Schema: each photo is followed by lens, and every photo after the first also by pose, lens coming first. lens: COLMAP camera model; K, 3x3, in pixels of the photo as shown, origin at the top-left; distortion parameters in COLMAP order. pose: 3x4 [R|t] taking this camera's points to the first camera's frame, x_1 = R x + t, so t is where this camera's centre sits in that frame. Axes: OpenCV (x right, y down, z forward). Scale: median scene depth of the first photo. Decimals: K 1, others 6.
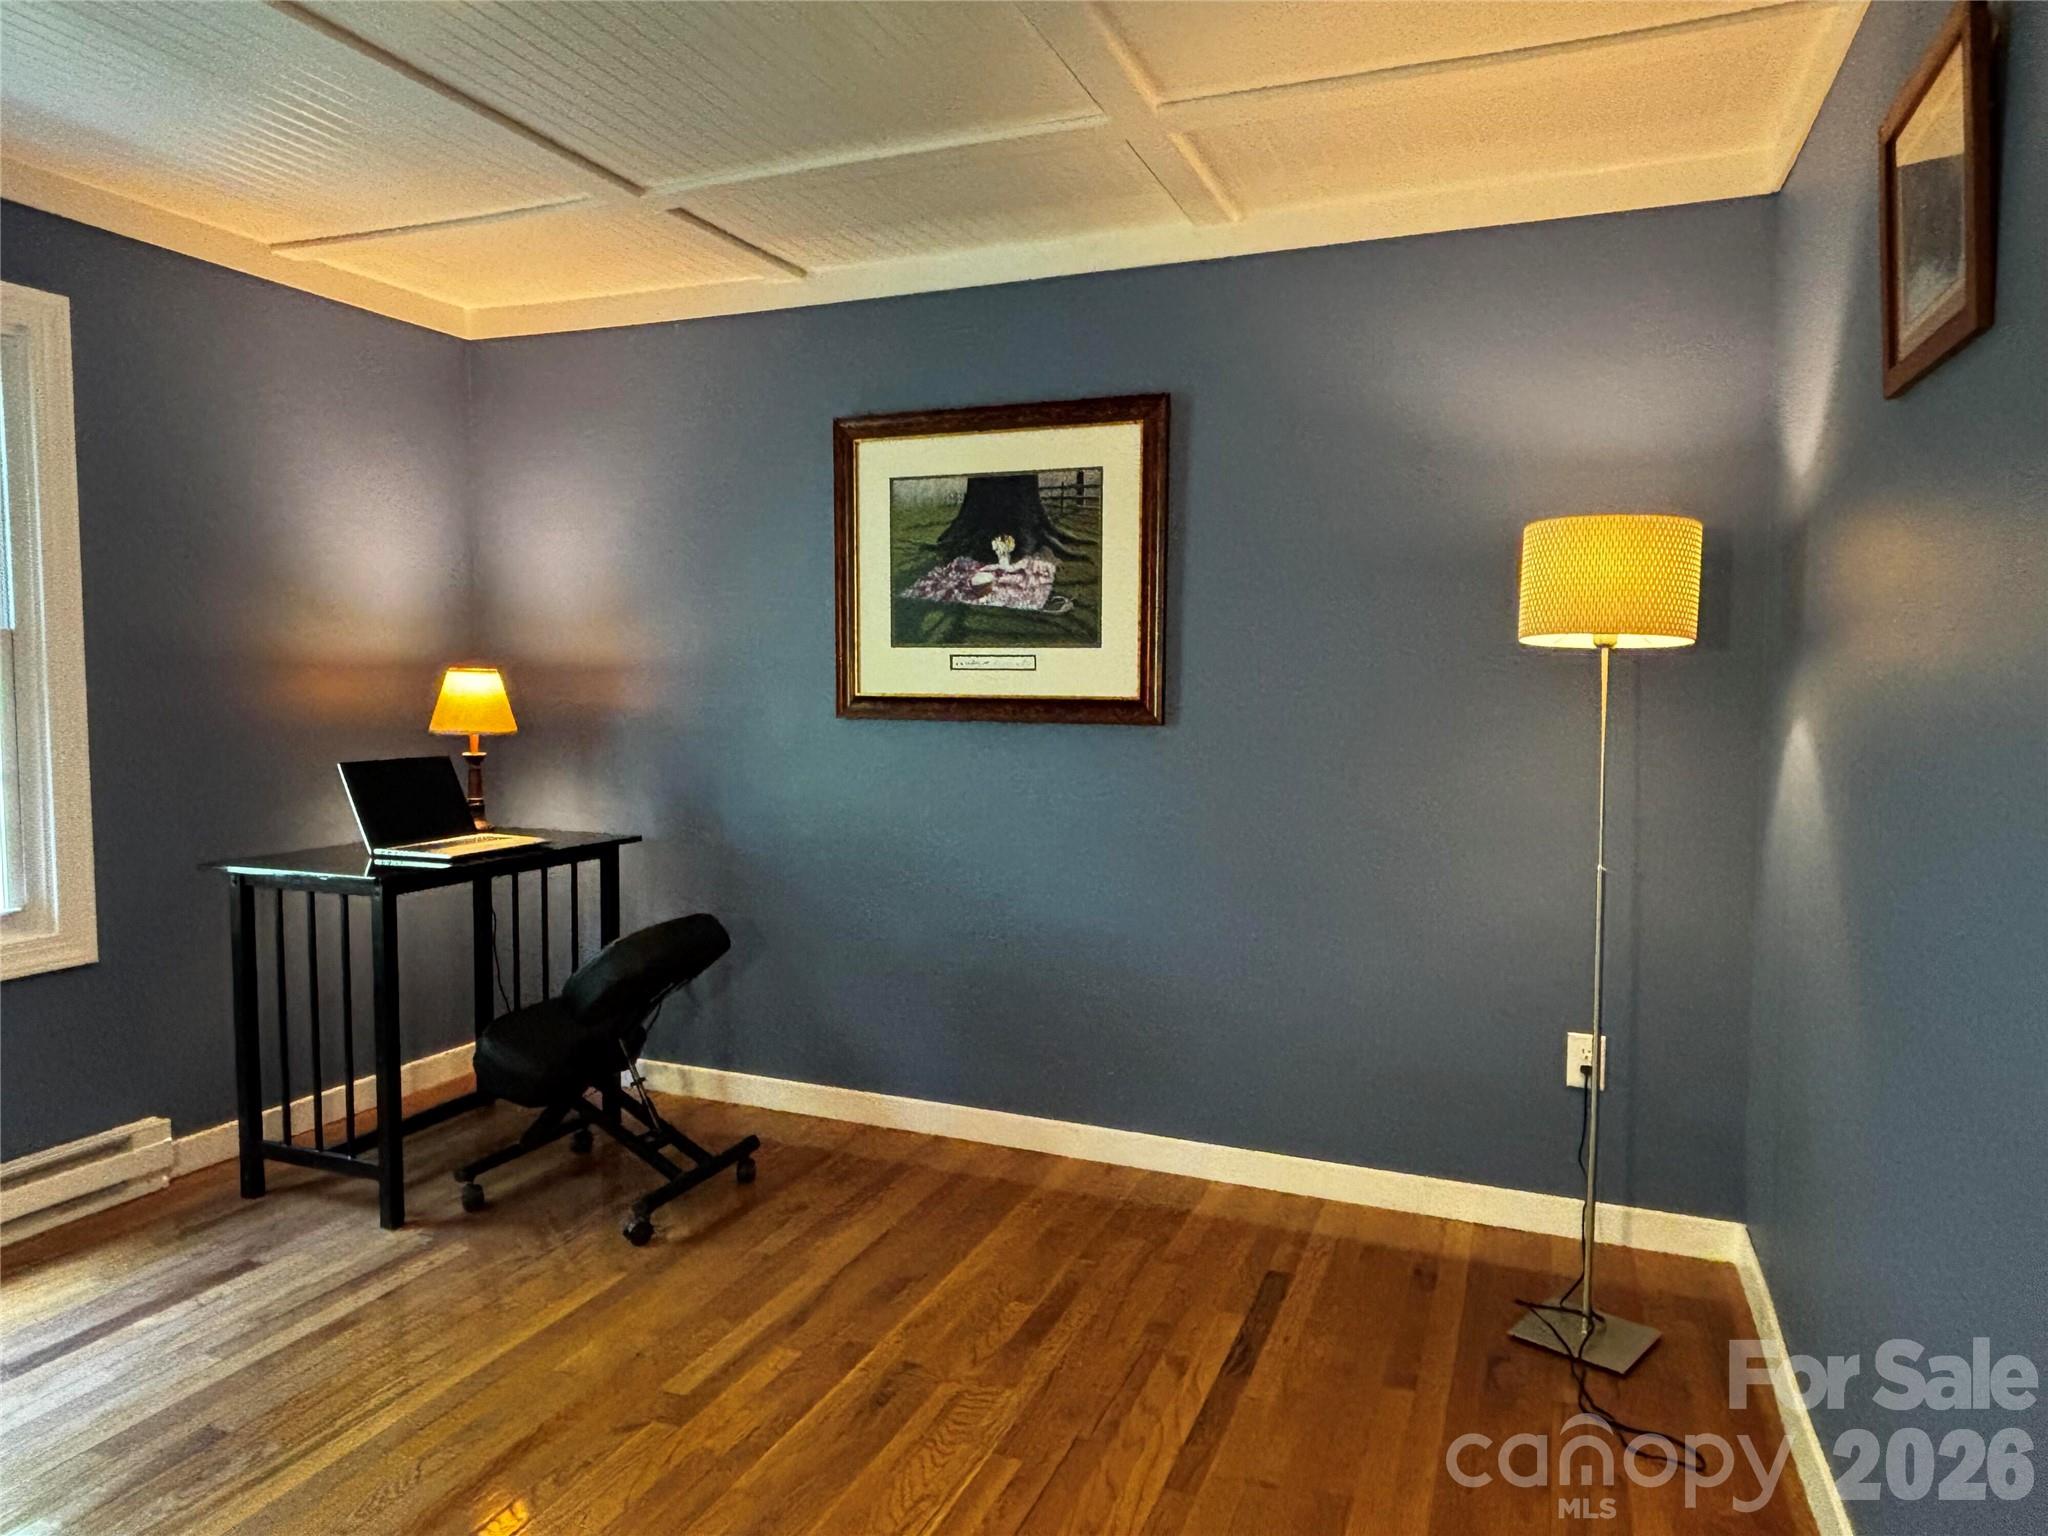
lens RADIAL K [[1296.8, 0, 1023.0], [0, 1296.8, 759.1], [0, 0, 1]] dist [0.005069, 0.001053]
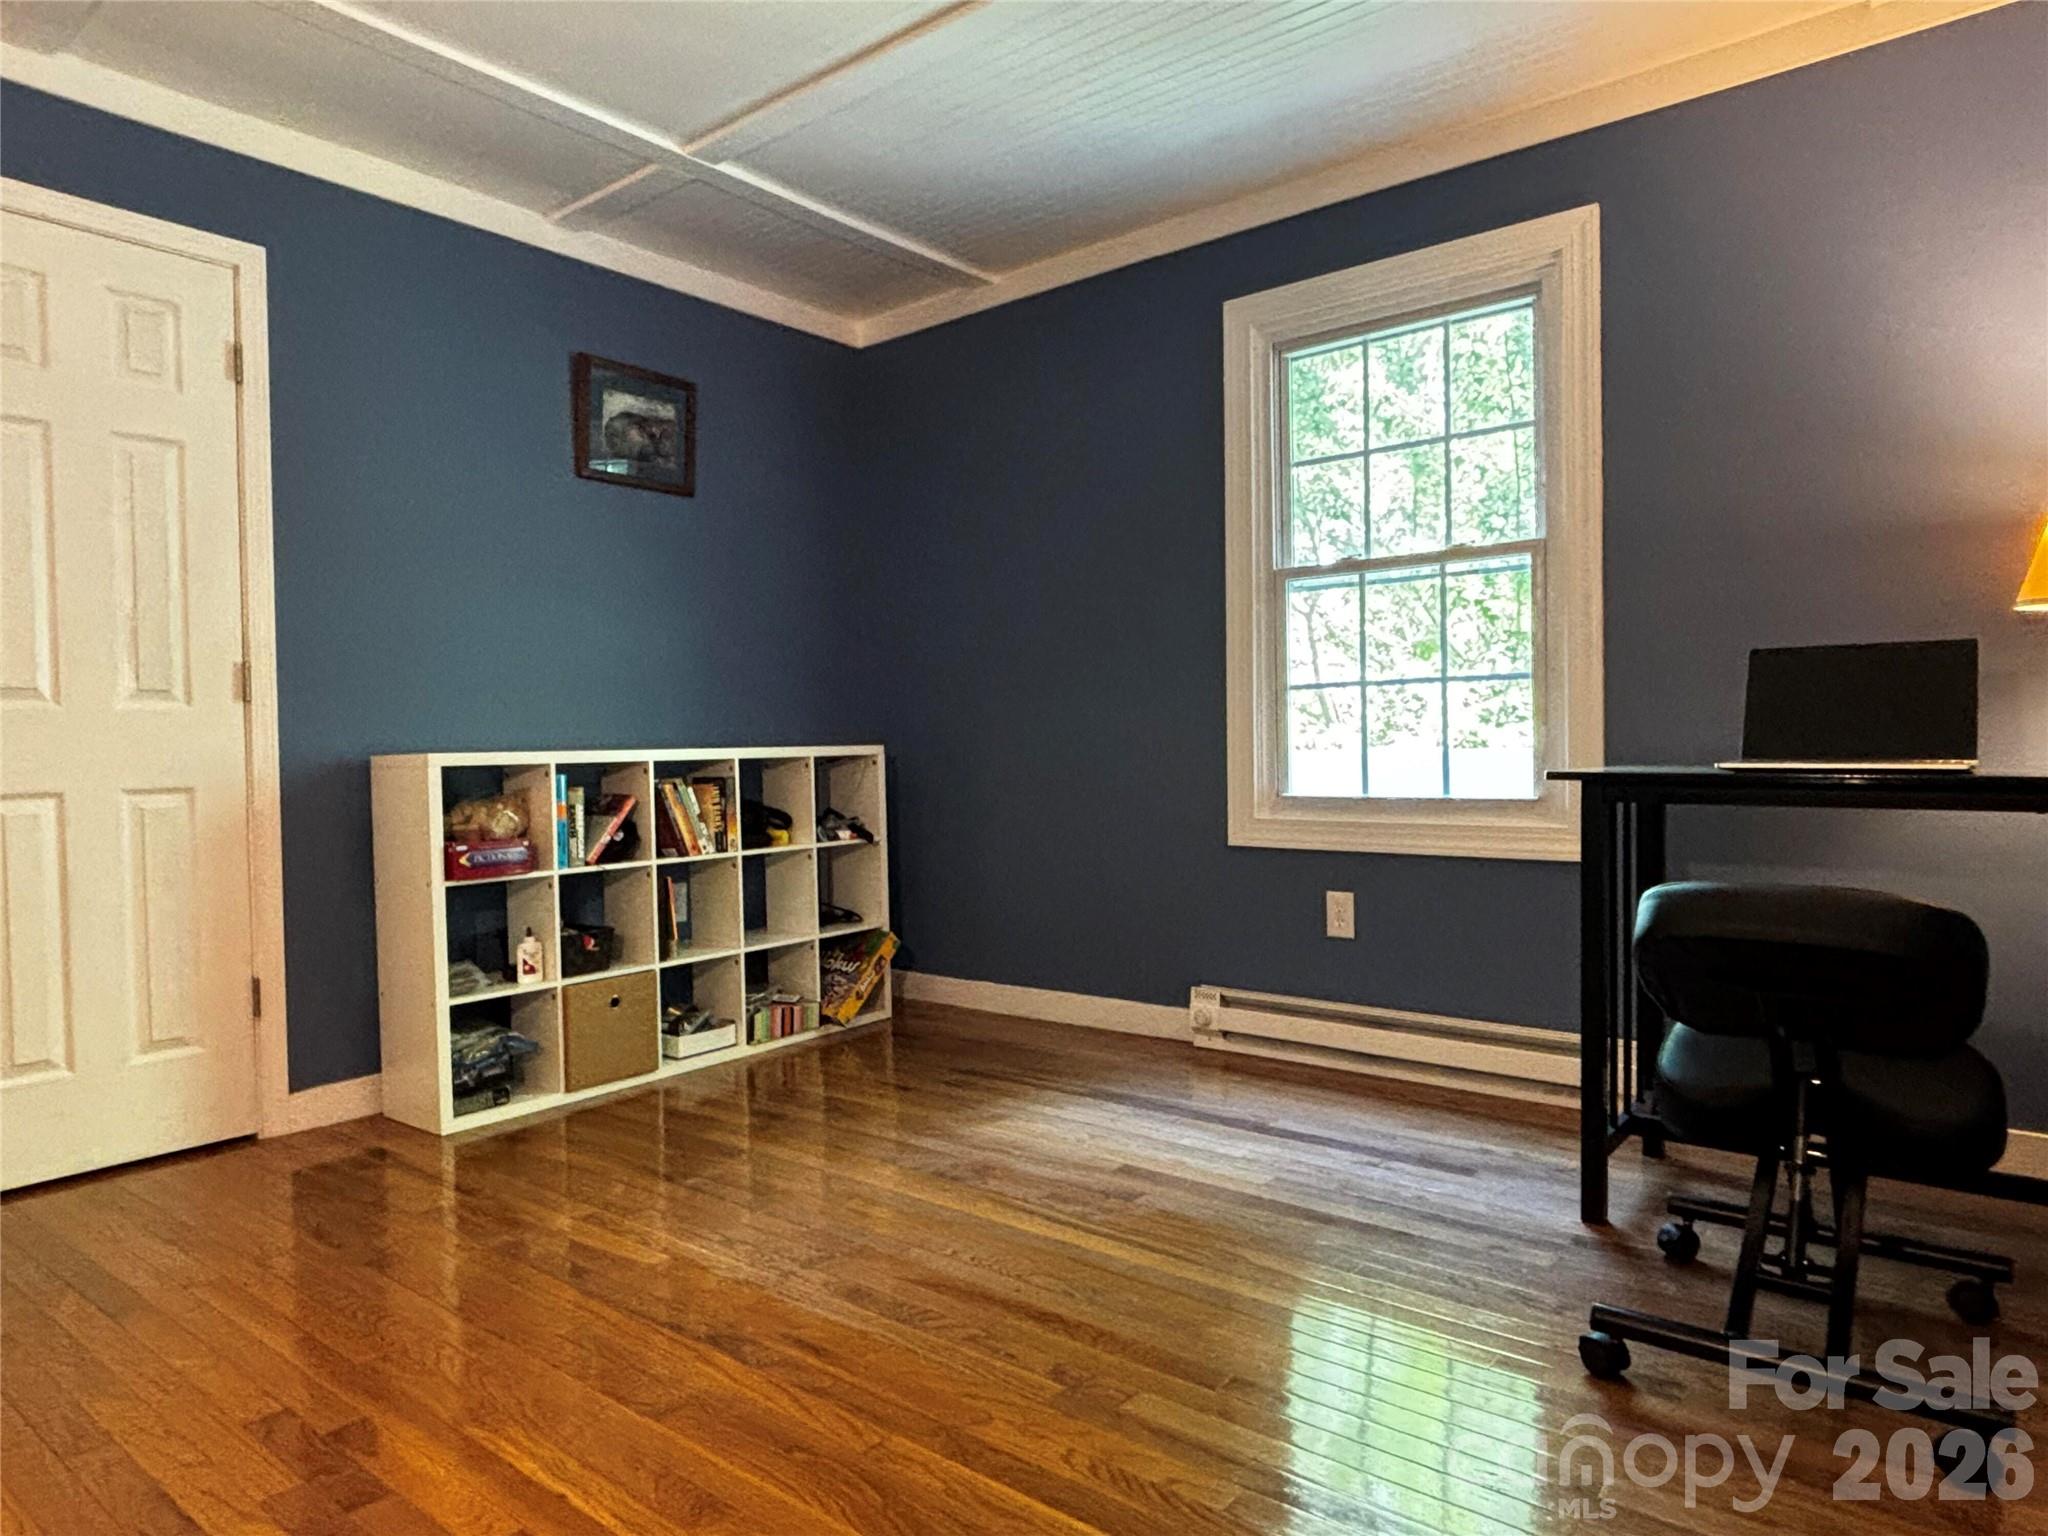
lens RADIAL K [[1259.5, 0, 1024.2], [0, 1259.5, 770.2], [0, 0, 1]] dist [-0.000107, -0.000049]
pose [[-0.283846, 0.019046, -0.958681, 0.314686], [-0.046480, 0.998354, 0.033596, 0.068528], [0.957743, 0.054095, -0.282493, 0.792650]]
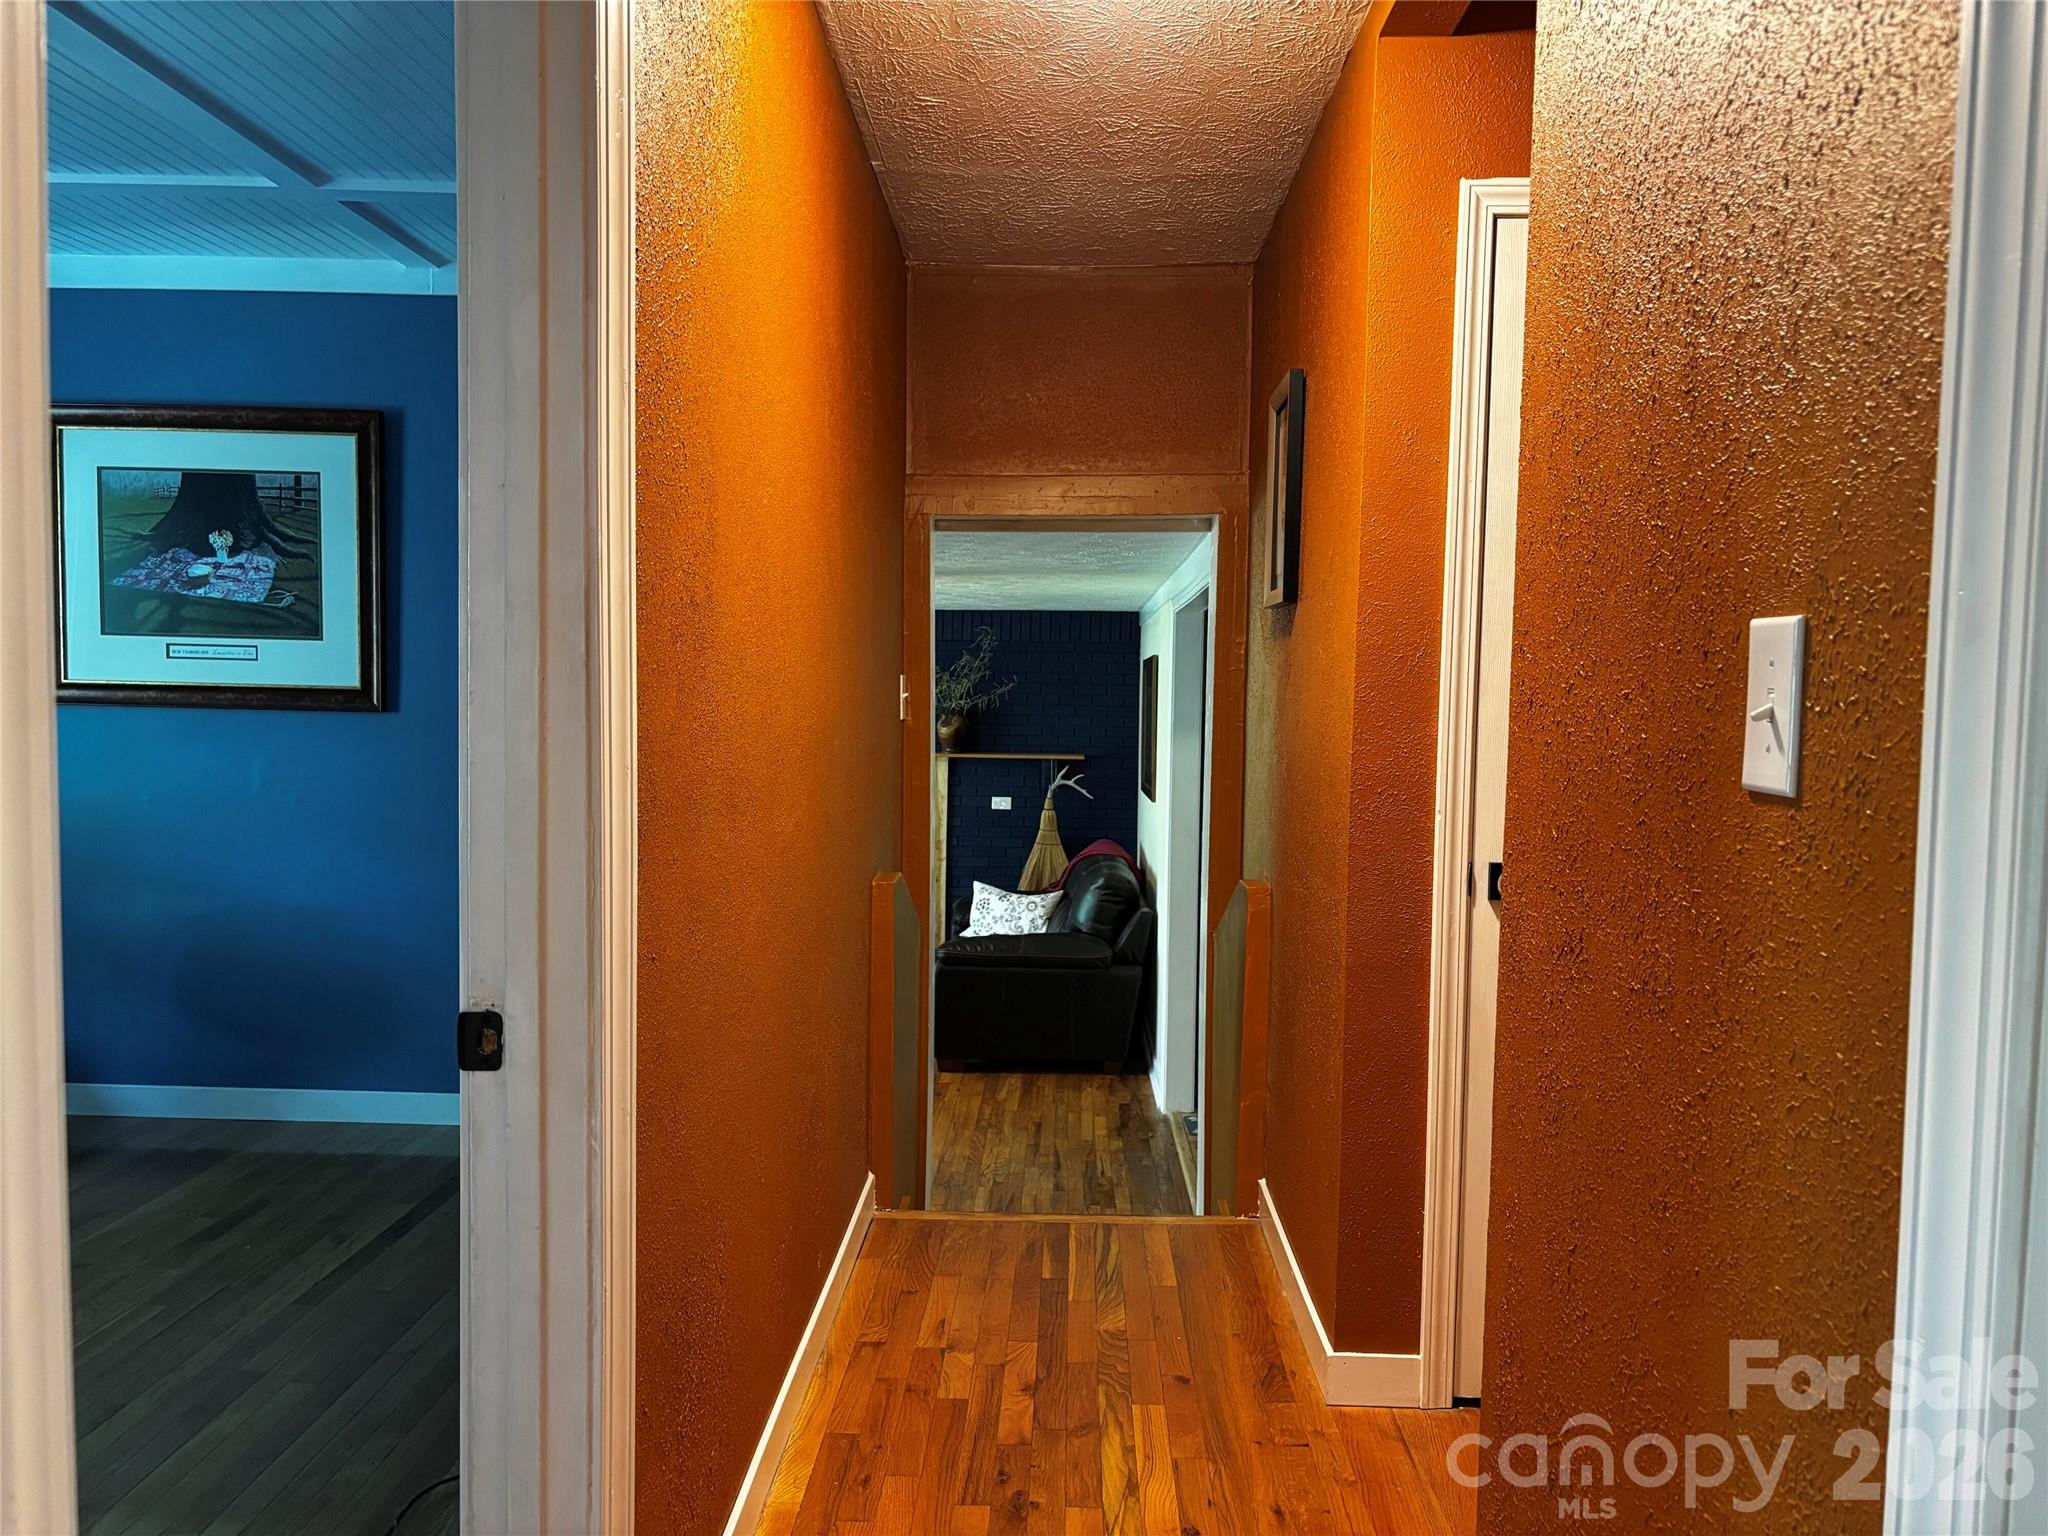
lens RADIAL K [[1549.1, 0, 1022.3], [0, 1549.1, 775.5], [0, 0, 1]] dist [0.057278, -0.037824]
pose [[0.936480, -0.009000, 0.350606, 0.146127], [0.009713, 0.999953, -0.000274, 0.032255], [-0.350587, 0.003662, 0.936523, -0.415005]]
